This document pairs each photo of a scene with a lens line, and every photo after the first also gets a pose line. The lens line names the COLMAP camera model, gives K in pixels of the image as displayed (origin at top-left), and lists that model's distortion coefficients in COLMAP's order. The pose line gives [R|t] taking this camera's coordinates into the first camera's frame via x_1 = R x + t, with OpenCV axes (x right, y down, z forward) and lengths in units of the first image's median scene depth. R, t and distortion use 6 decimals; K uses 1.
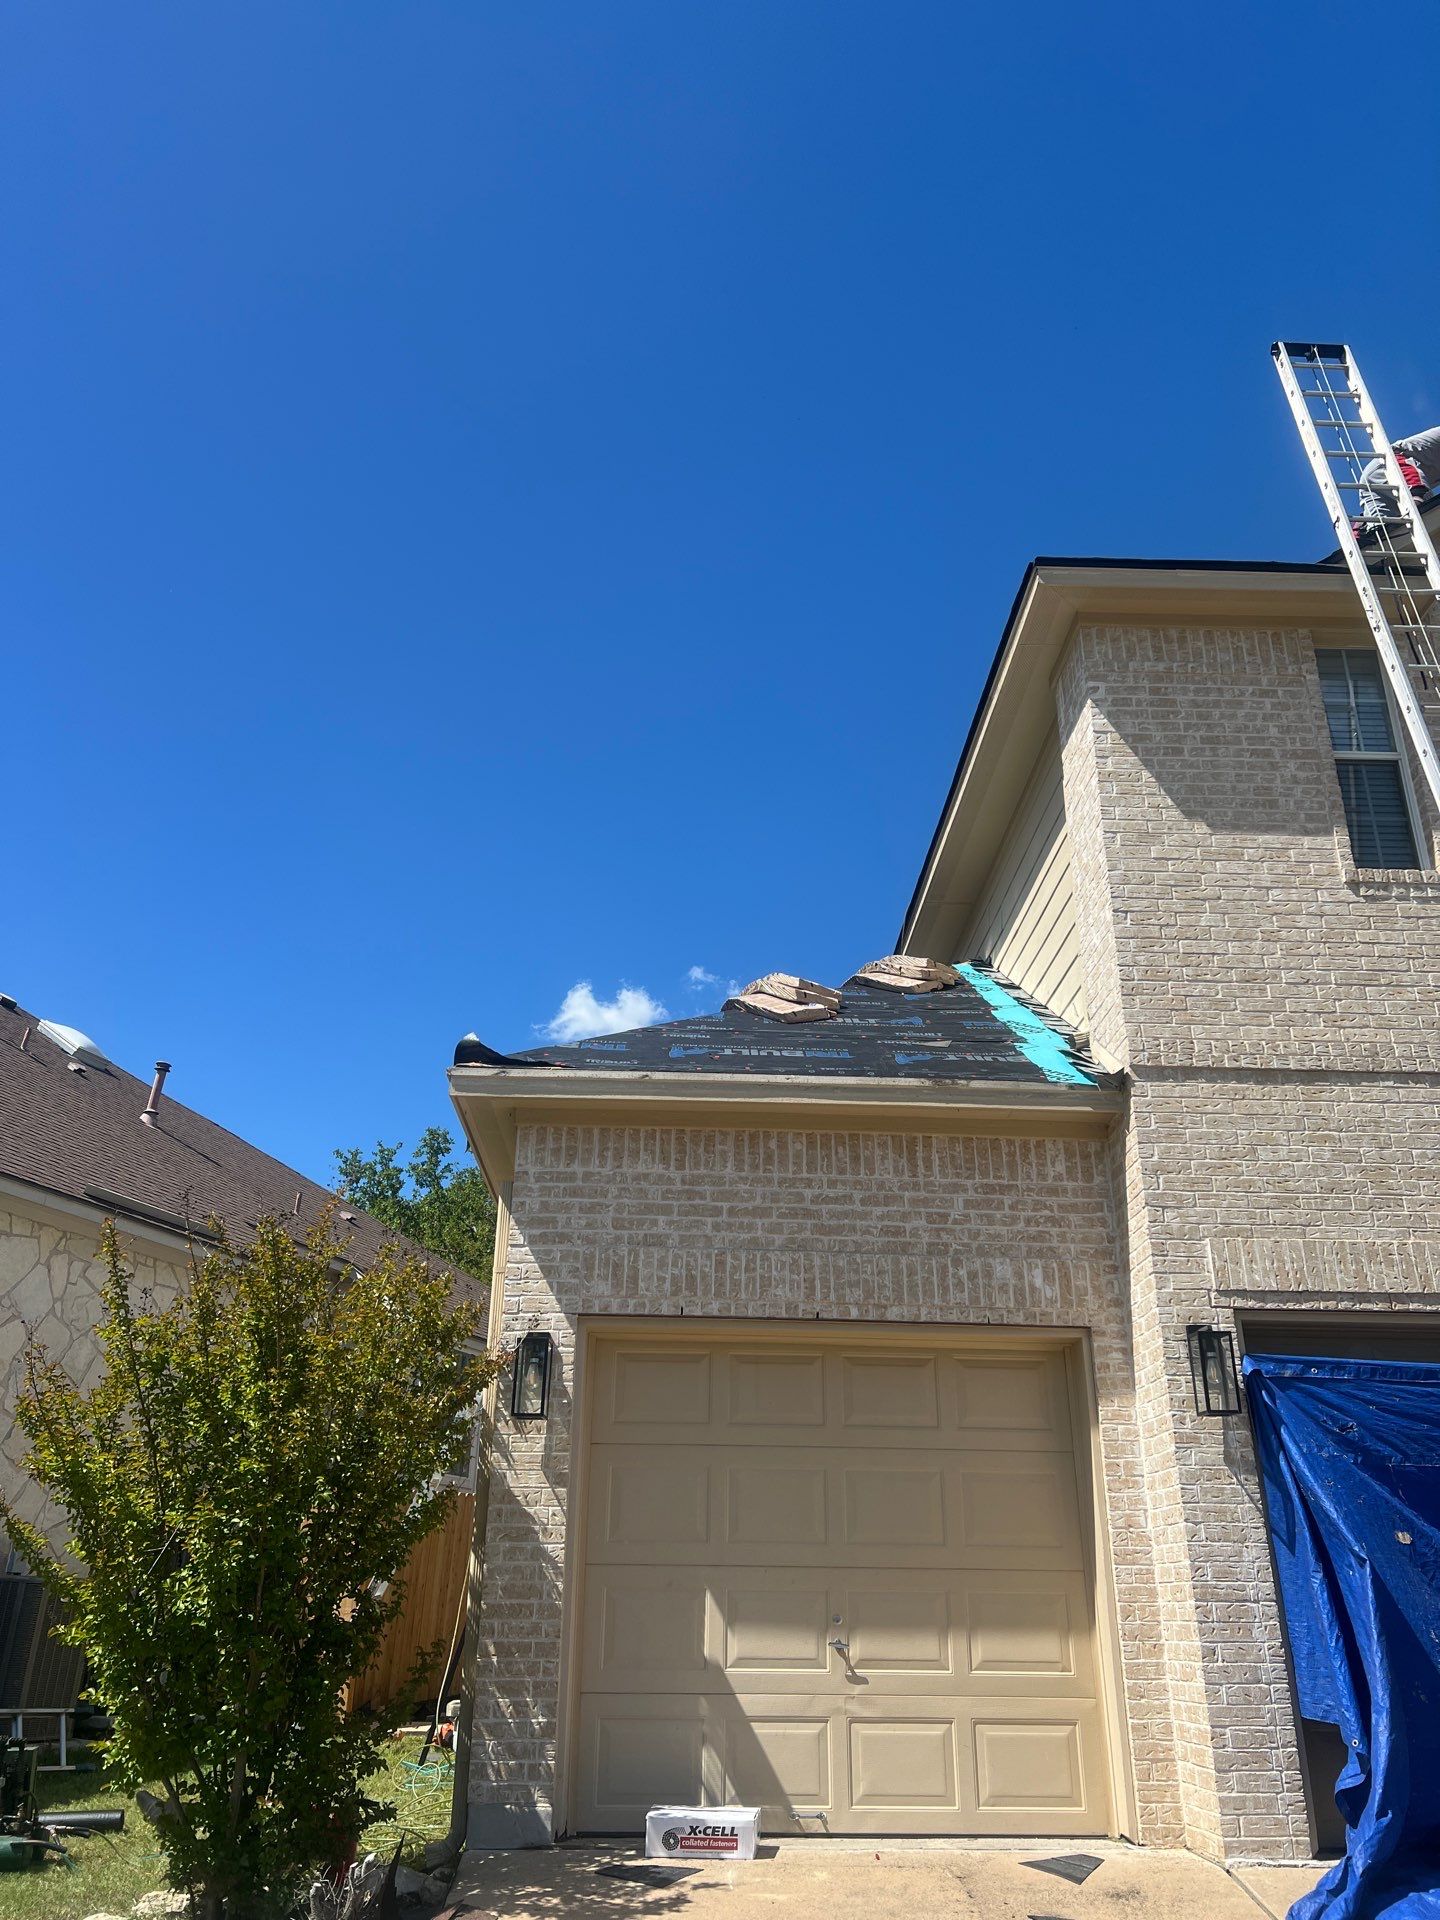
lens RADIAL K [[1463.3, 0, 720.0], [0, 1463.3, 960.0], [0, 0, 1]] dist [0.037165, 0.002067]
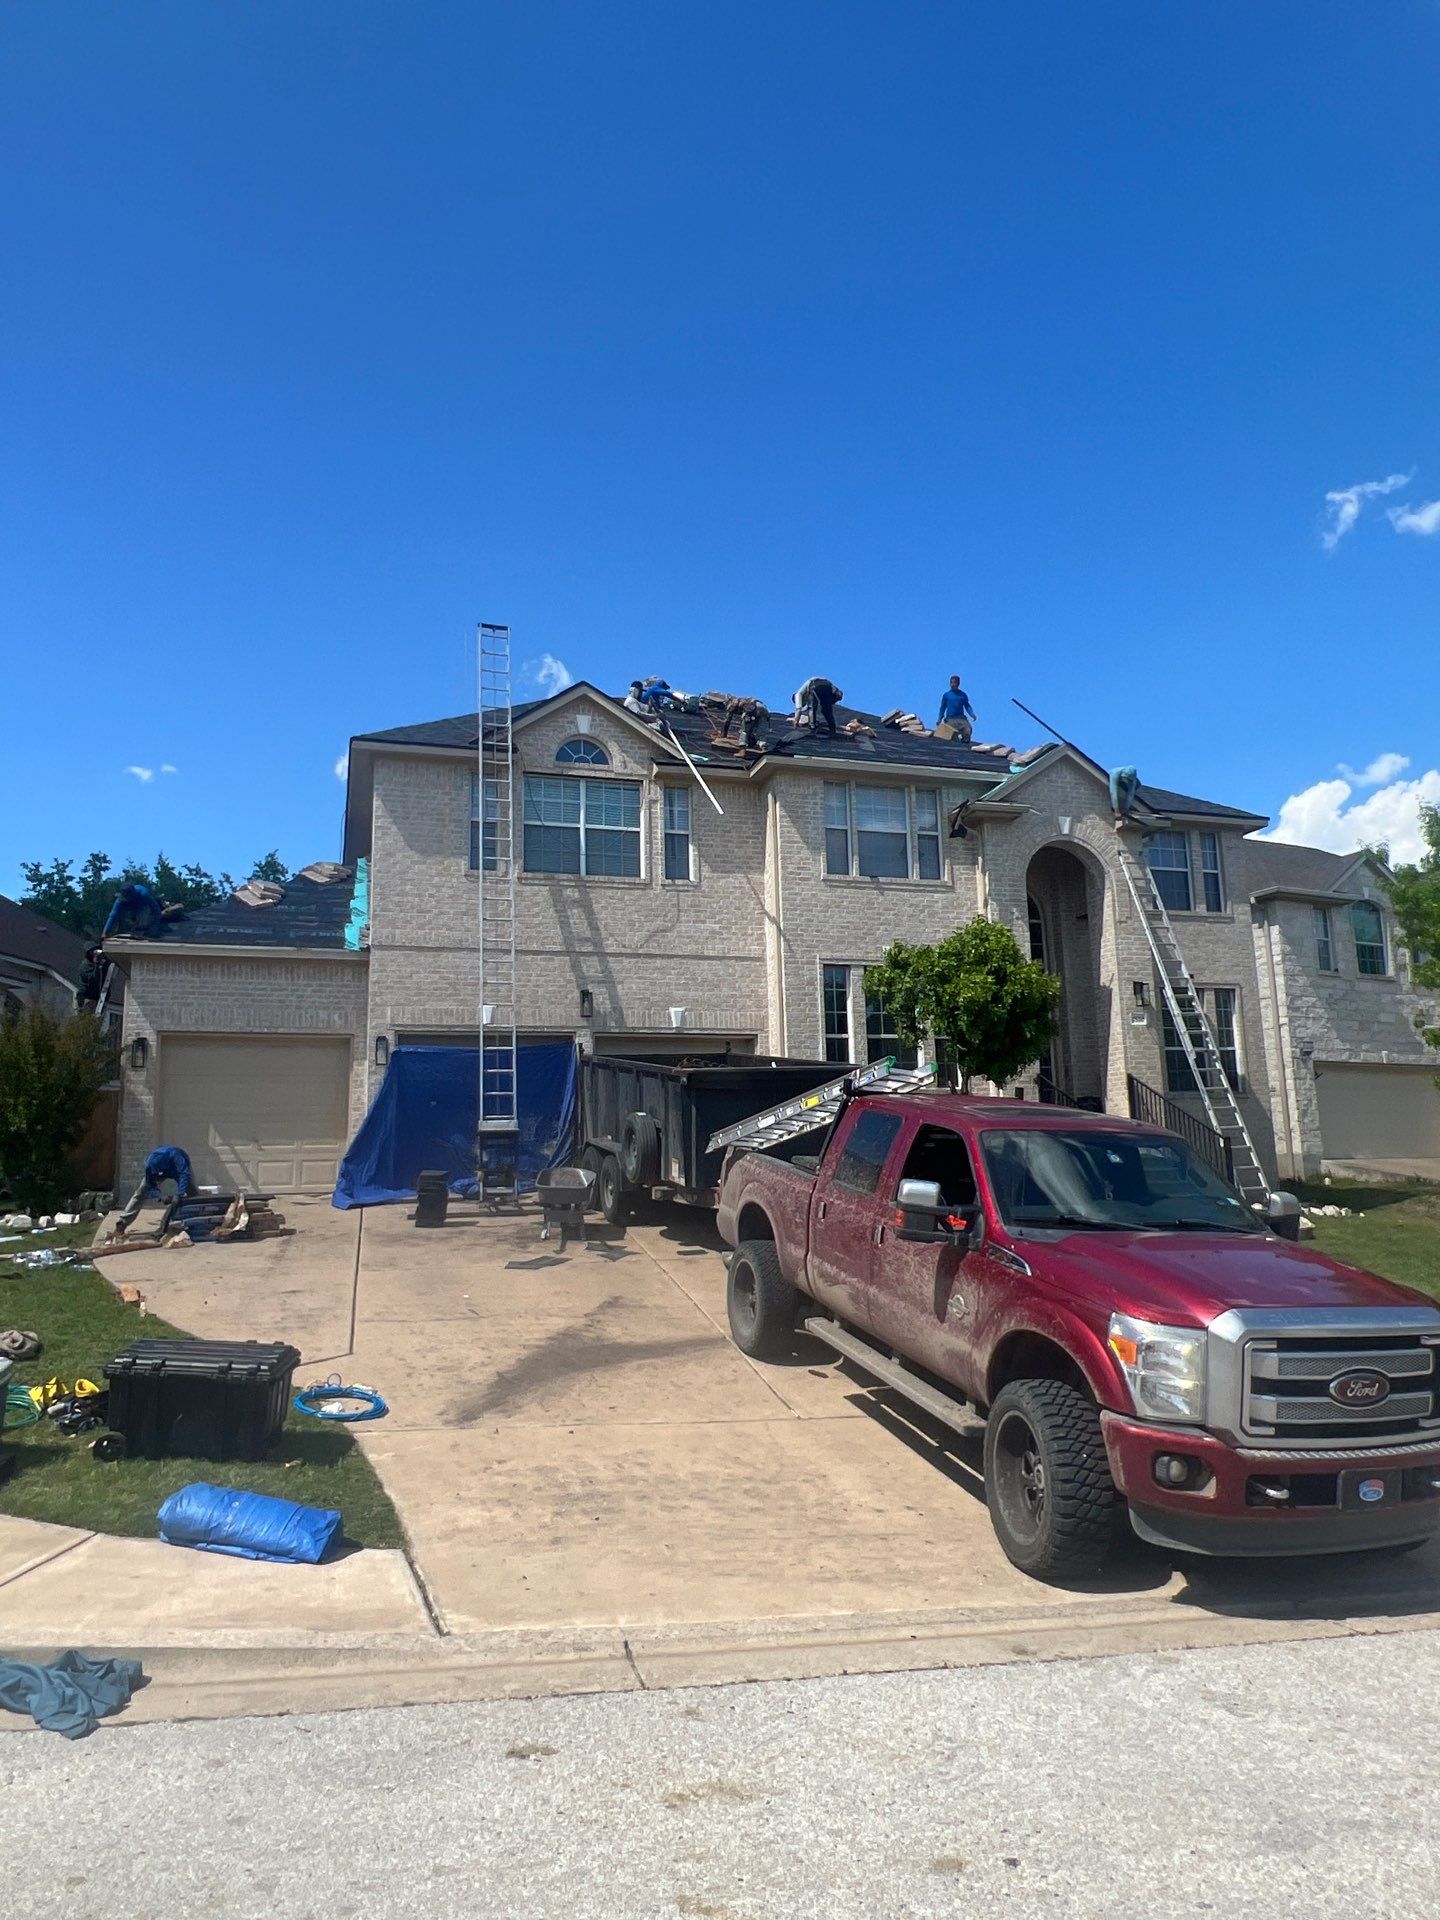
lens RADIAL K [[1256.7, 0, 720.0], [0, 1256.7, 960.0], [0, 0, 1]] dist [-0.000598, -0.000367]
pose [[0.963865, 0.014224, 0.266013, 0.284030], [-0.079571, 0.968360, 0.236534, -0.514528], [-0.254231, -0.249154, 0.934499, -1.396015]]
